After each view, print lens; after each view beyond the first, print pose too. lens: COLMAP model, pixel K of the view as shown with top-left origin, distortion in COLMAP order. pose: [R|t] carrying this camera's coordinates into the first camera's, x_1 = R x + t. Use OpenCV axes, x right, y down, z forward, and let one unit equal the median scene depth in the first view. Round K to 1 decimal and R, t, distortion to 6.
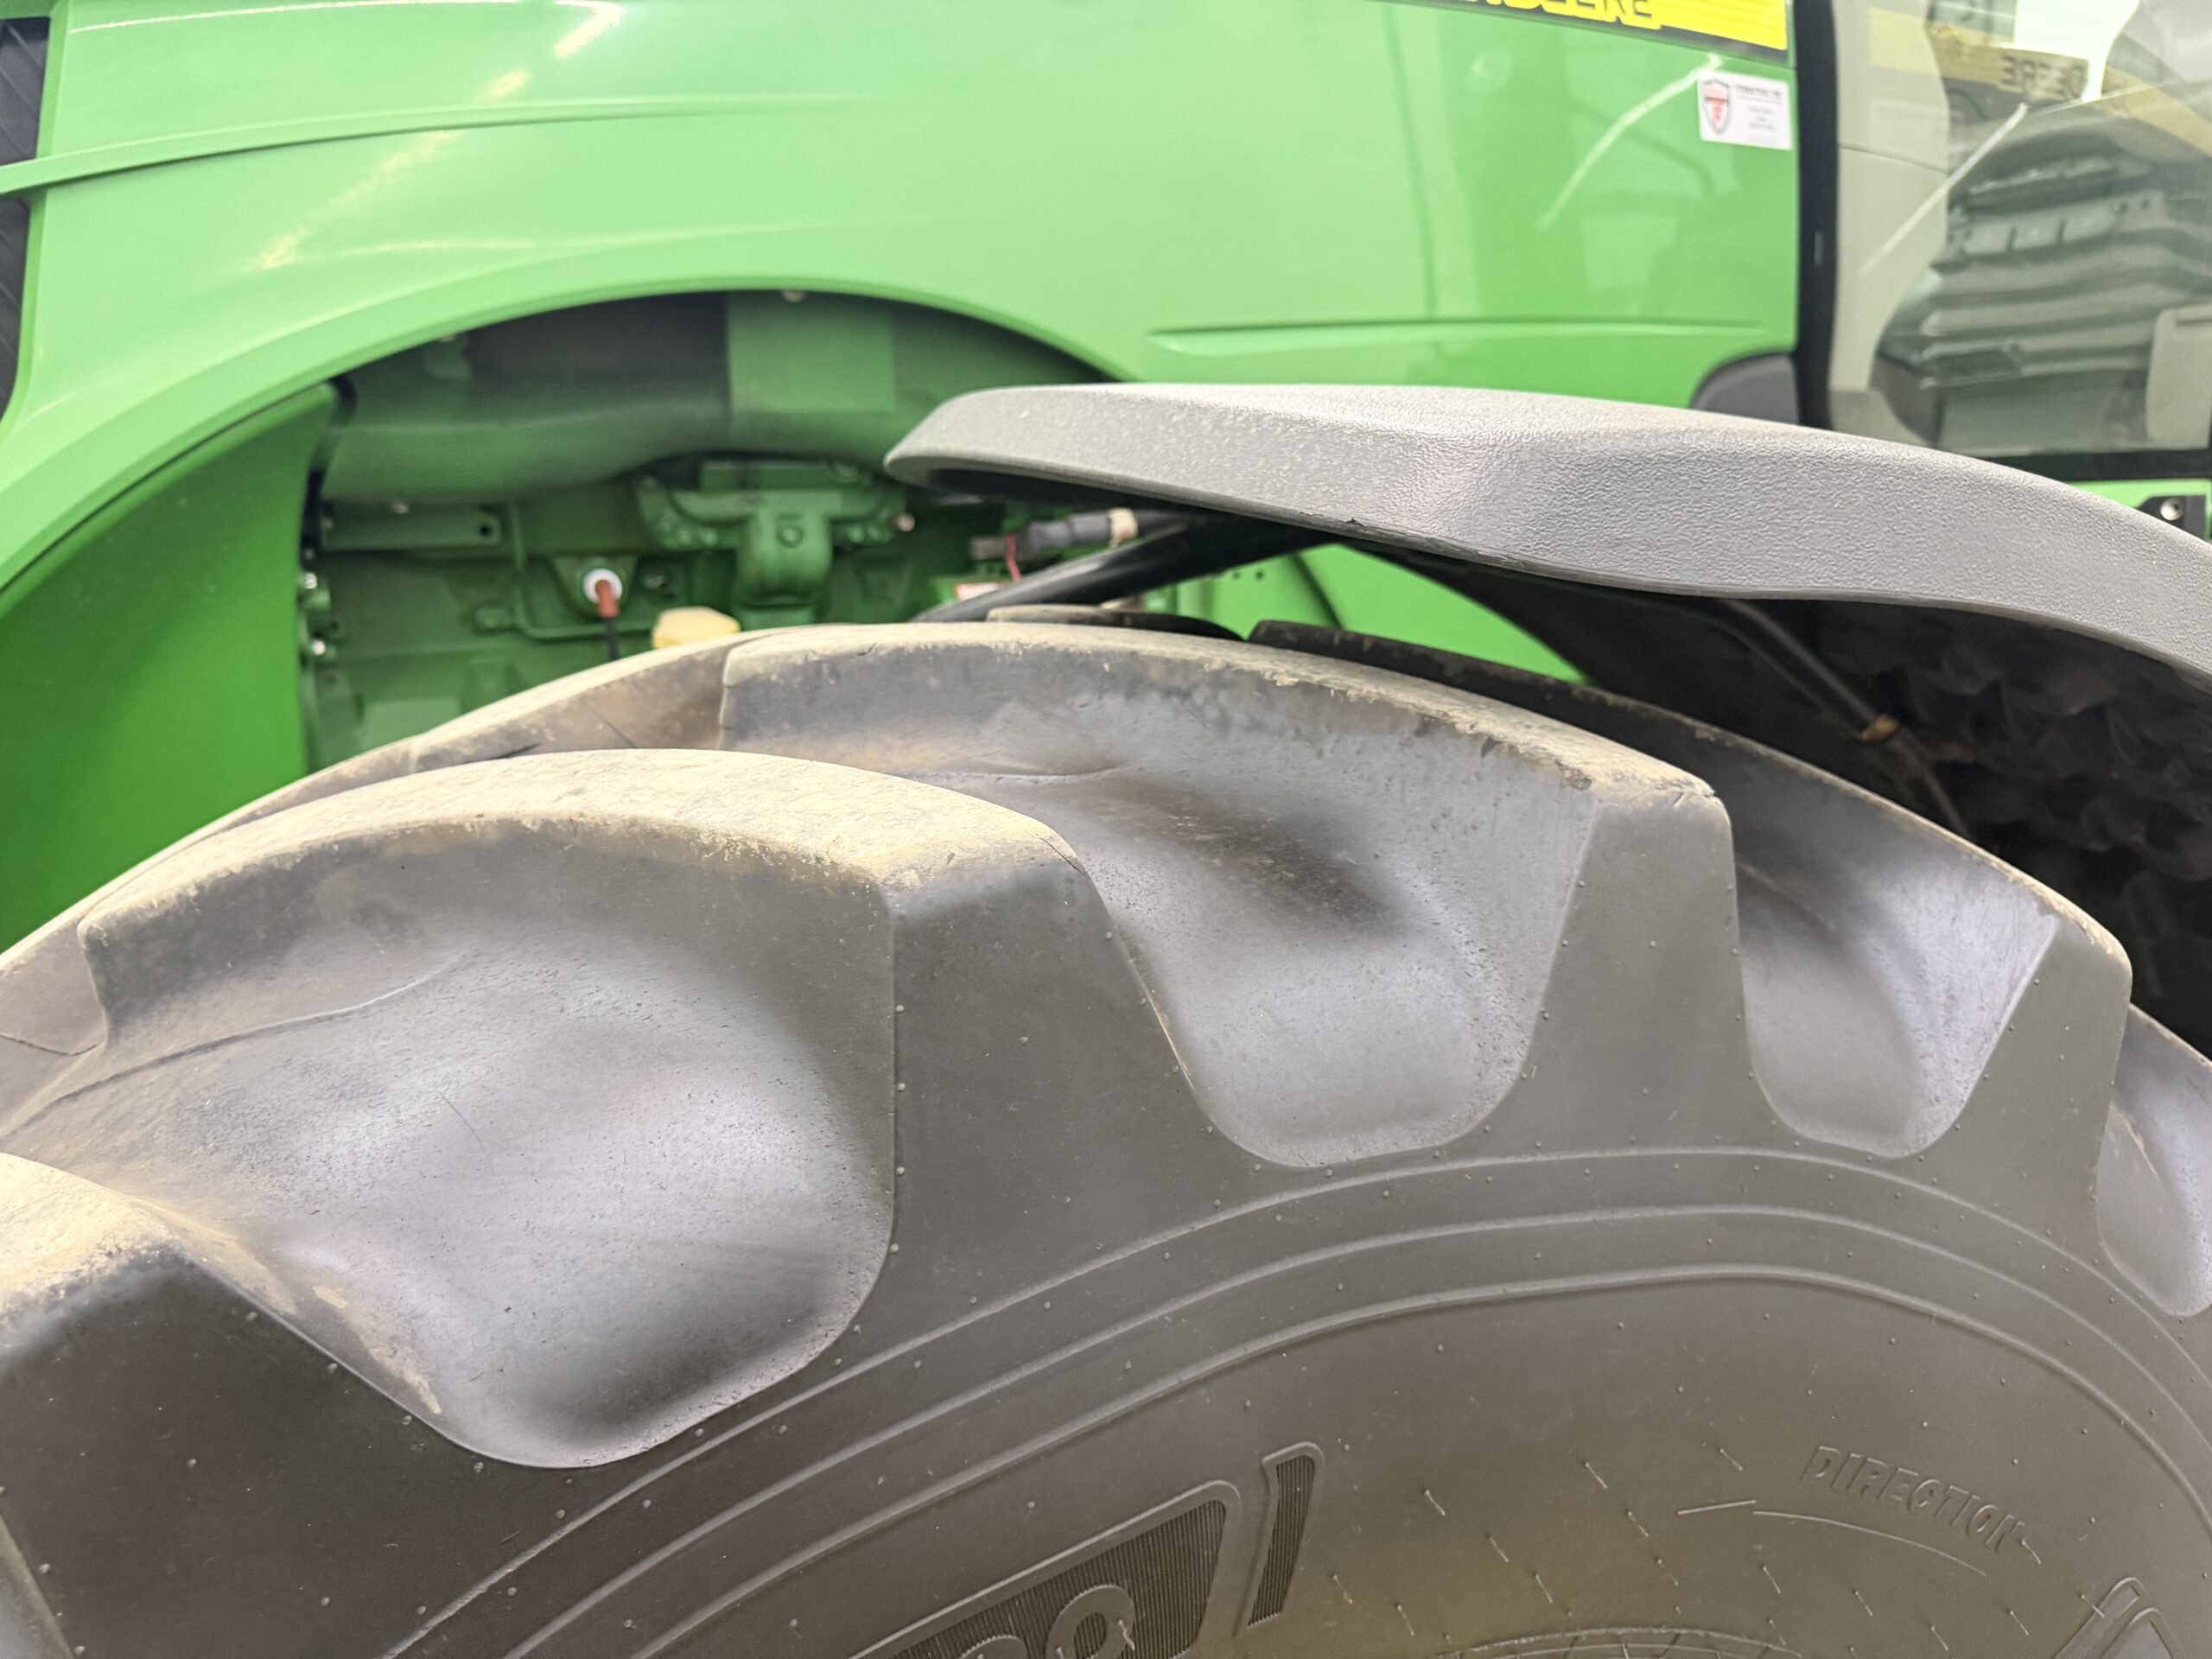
lens RADIAL K [[1559.4, 0, 1106.0], [0, 1559.4, 829.5], [0, 0, 1]] dist [0.034979, -0.040067]
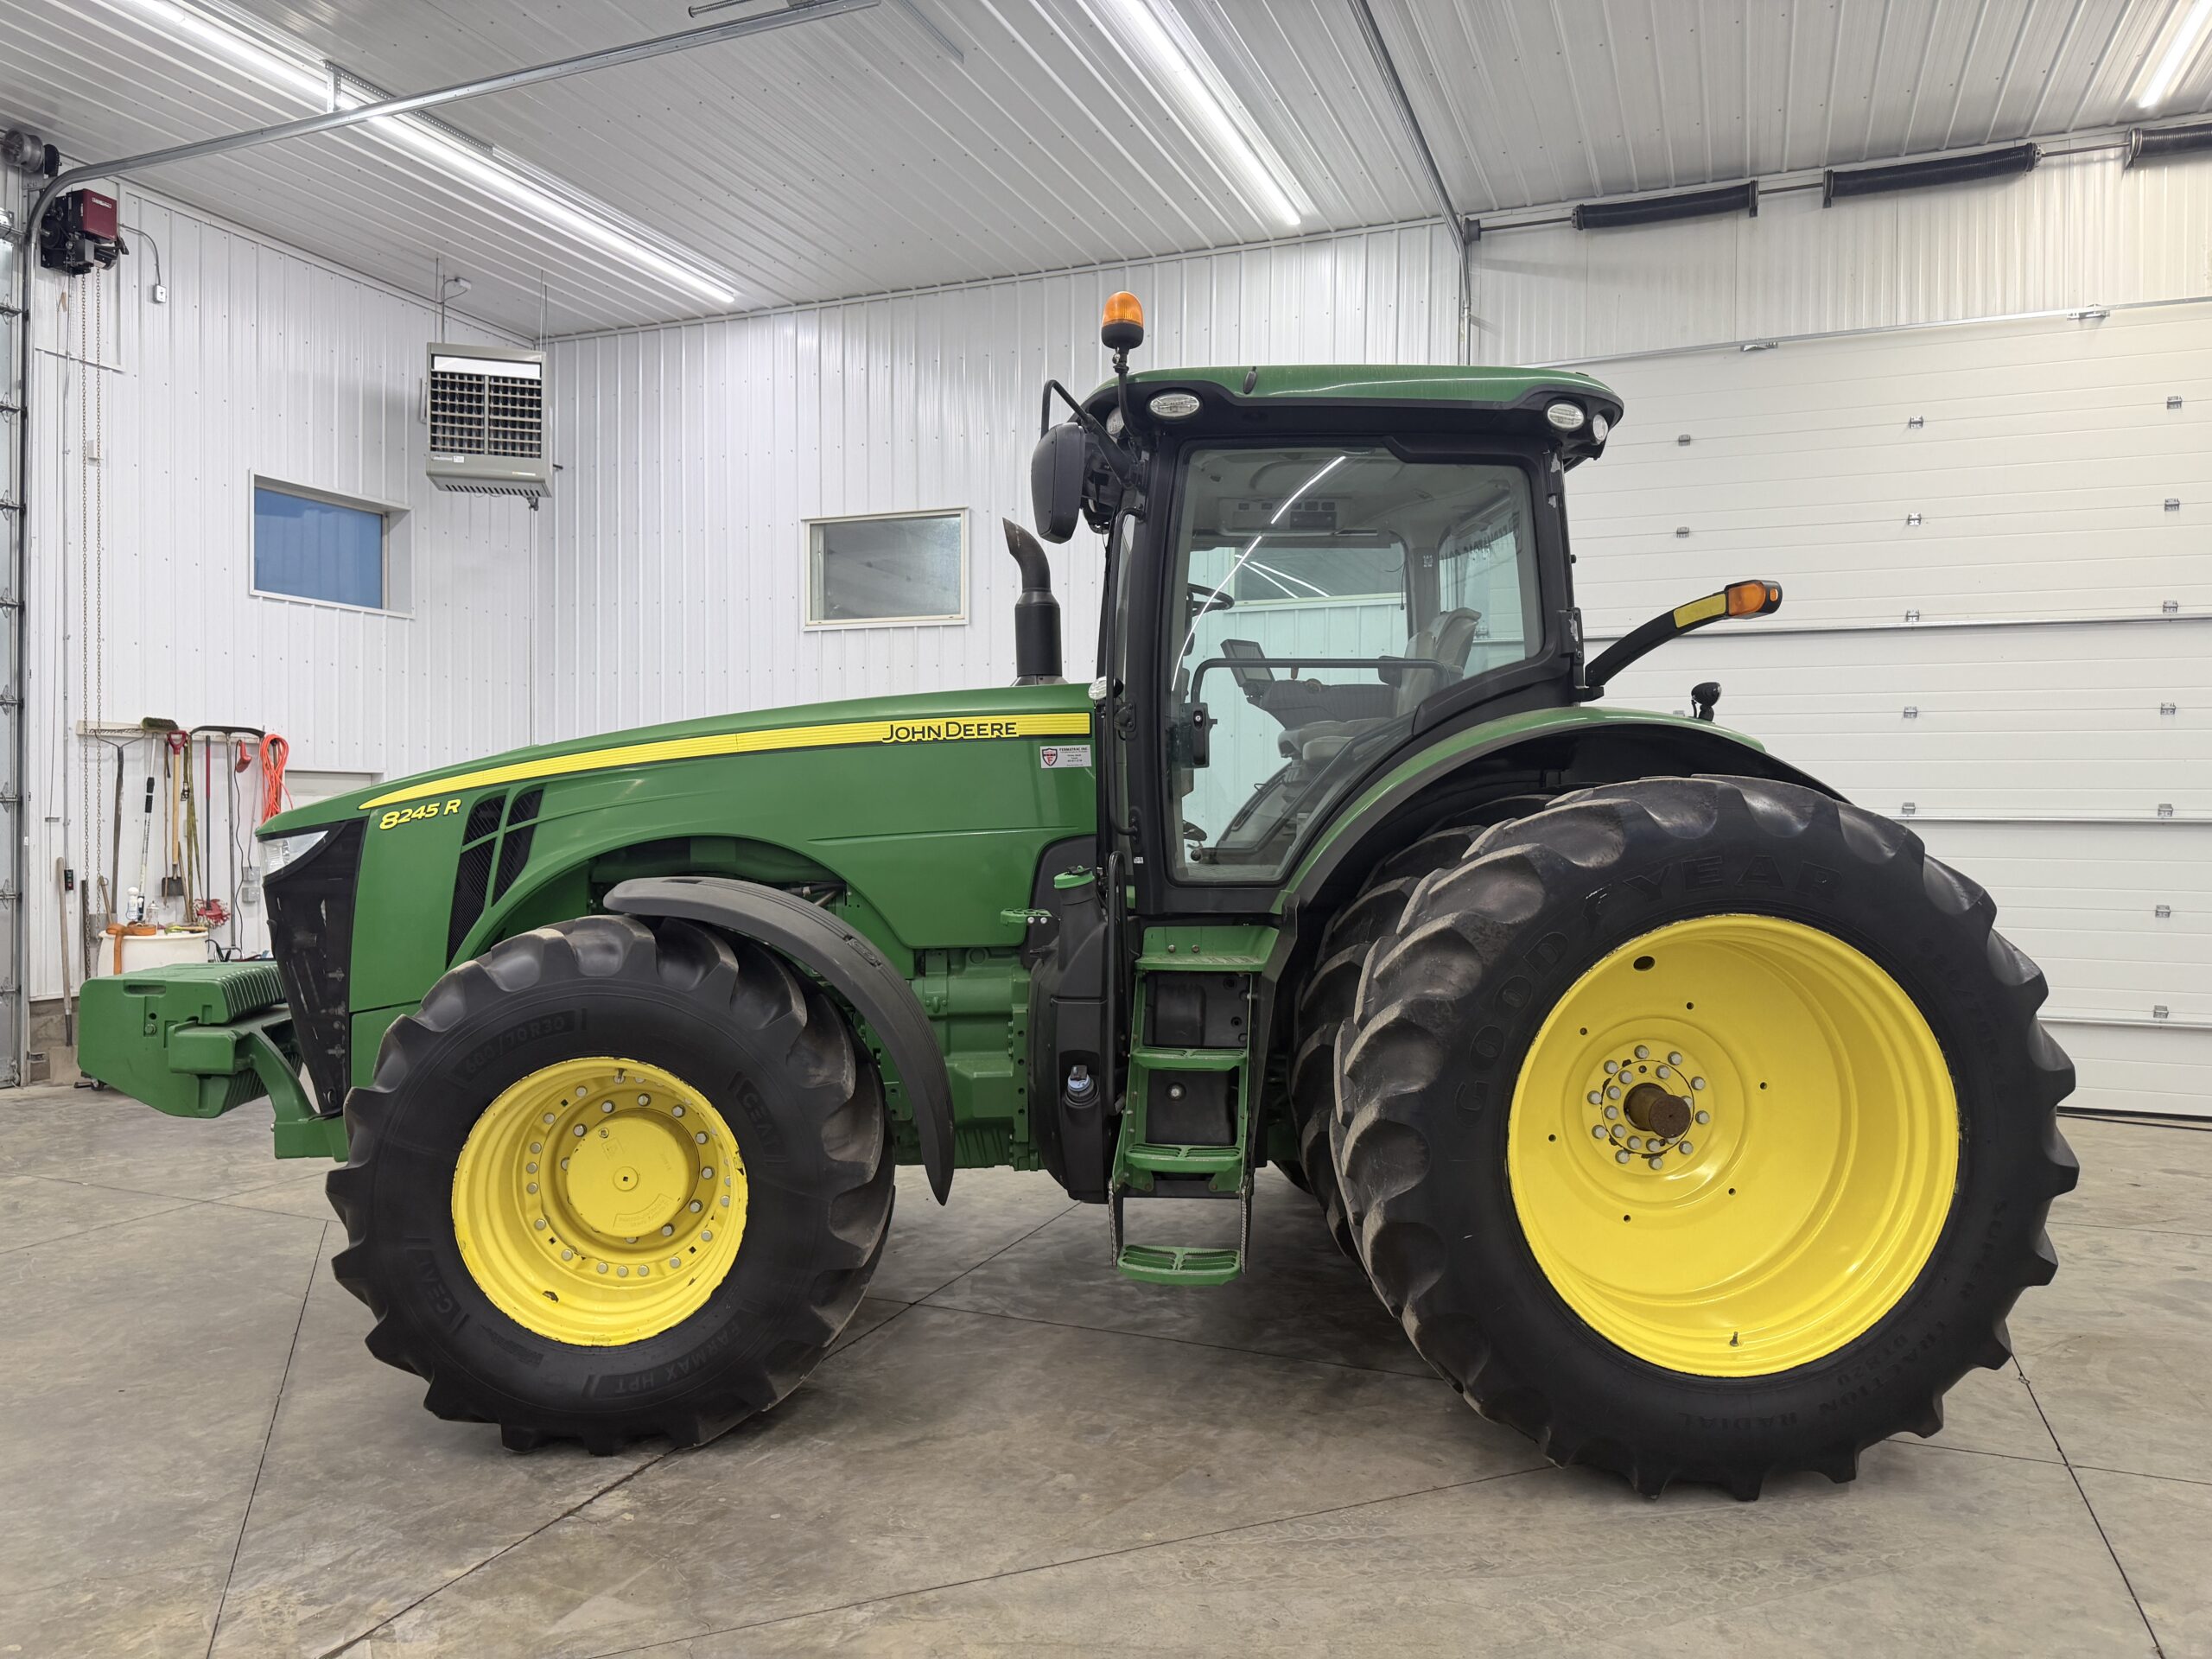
lens RADIAL K [[1559.4, 0, 1106.0], [0, 1559.4, 829.5], [0, 0, 1]] dist [0.034979, -0.040067]
pose [[0.933660, 0.023834, -0.357366, 2.037717], [-0.091101, 0.980770, -0.172601, 0.224911], [0.346380, 0.193707, 0.917877, -2.148715]]
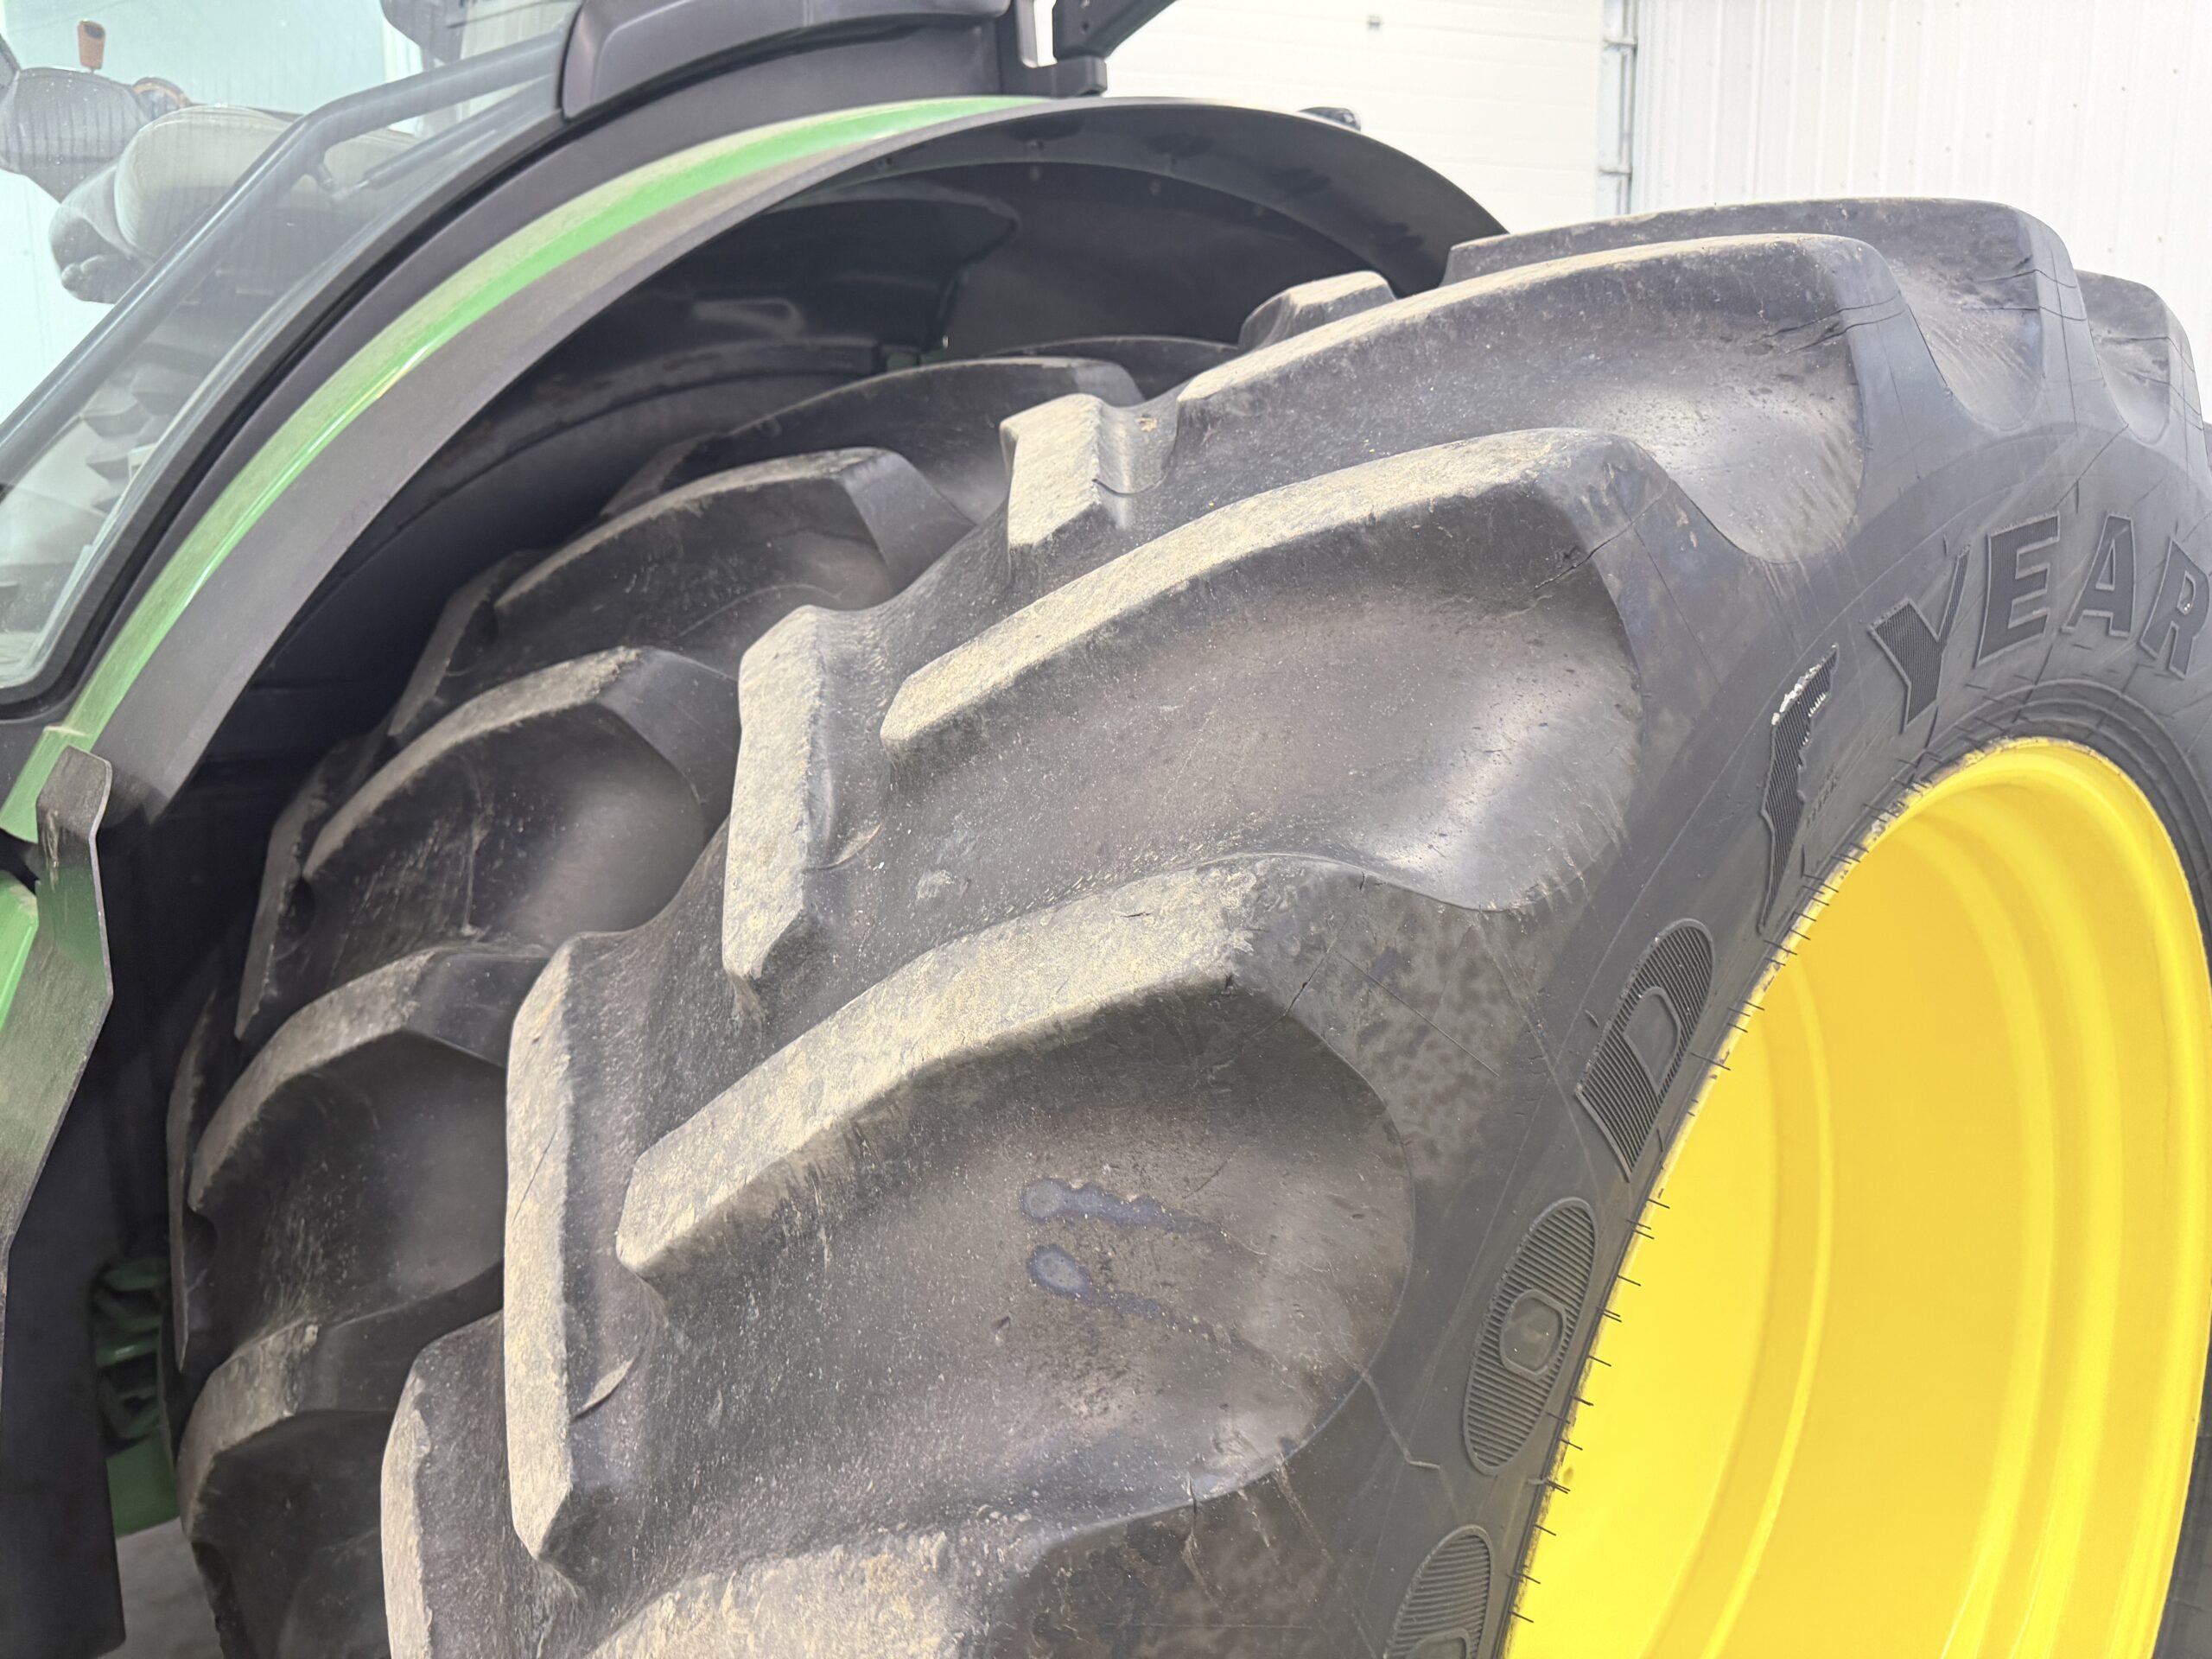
lens RADIAL K [[1564.5, 0, 1098.3], [0, 1564.5, 821.3], [0, 0, 1]] dist [0.034996, -0.042205]
pose [[0.966698, -0.030254, 0.254124, 1.485433], [0.043305, 0.998006, -0.045921, -0.164494], [-0.252228, 0.055396, 0.966081, 0.265490]]
